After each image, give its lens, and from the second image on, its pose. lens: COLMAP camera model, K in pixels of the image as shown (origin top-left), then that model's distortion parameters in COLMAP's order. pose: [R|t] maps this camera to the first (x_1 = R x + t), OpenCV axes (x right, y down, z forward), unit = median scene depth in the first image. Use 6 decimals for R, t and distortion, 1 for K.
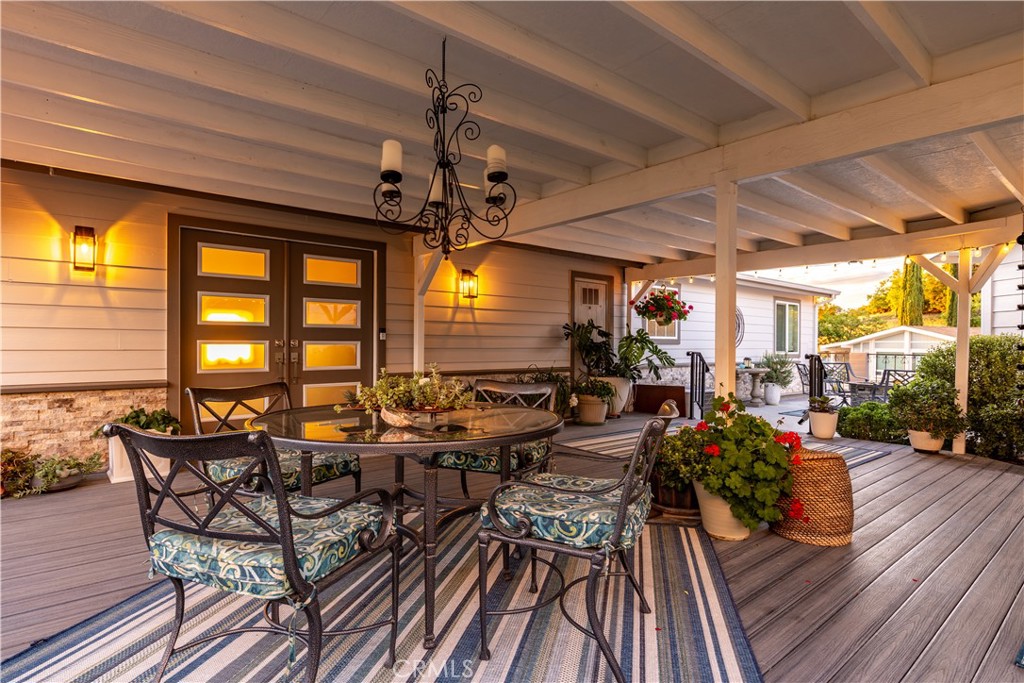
lens RADIAL K [[546.4, 0, 512.0], [0, 546.4, 341.5], [0, 0, 1]] dist [0.000323, 0.000121]
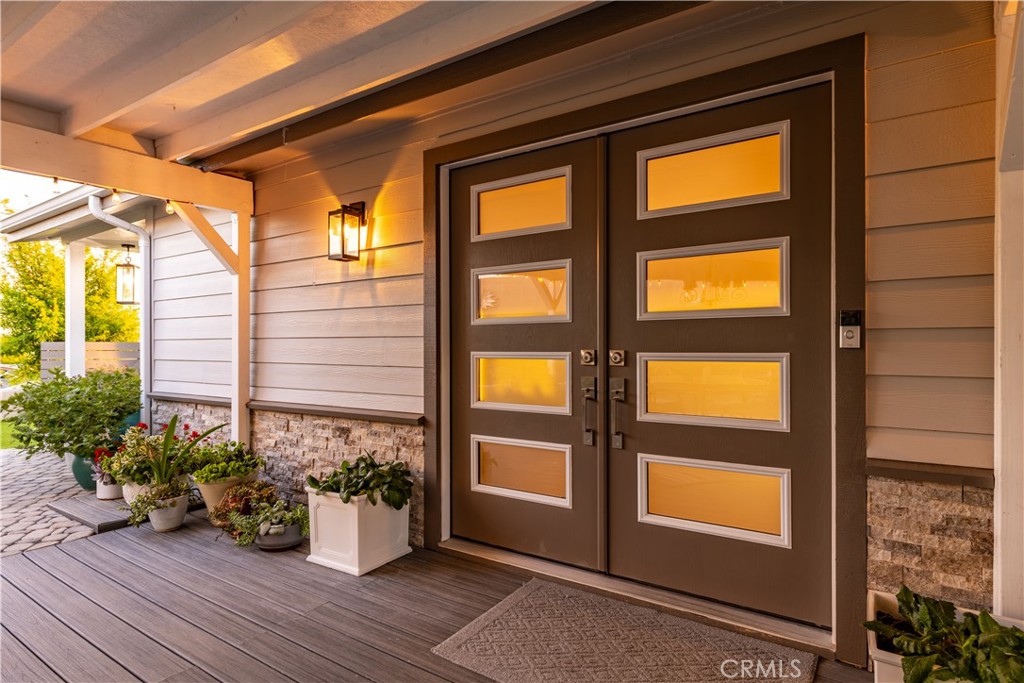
lens RADIAL K [[556.0, 0, 513.1], [0, 556.0, 345.4], [0, 0, 1]] dist [-0.002188, 0.000480]
pose [[0.267795, -0.002664, -0.963472, 0.020717], [0.013585, 0.999907, 0.001012, -0.009970], [0.963380, -0.013360, 0.267806, 0.946557]]
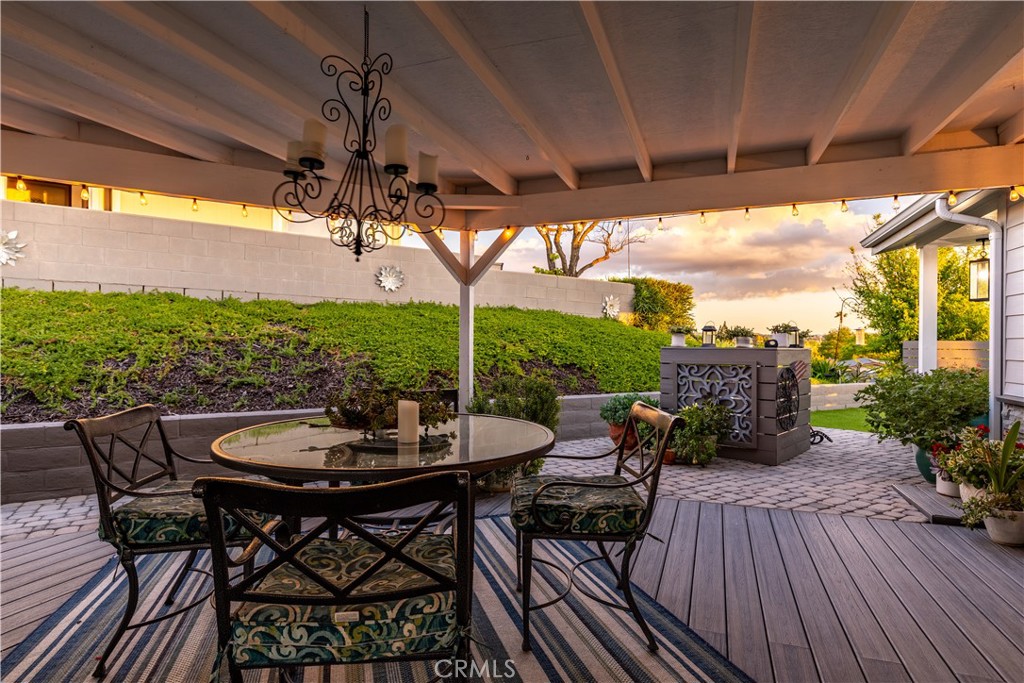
lens RADIAL K [[556.0, 0, 513.1], [0, 556.0, 345.4], [0, 0, 1]] dist [-0.002188, 0.000480]
pose [[-0.867884, -0.003851, -0.496752, 0.056180], [-0.000643, 0.999978, -0.006629, -0.009816], [0.496766, -0.005434, -0.867867, 0.994153]]
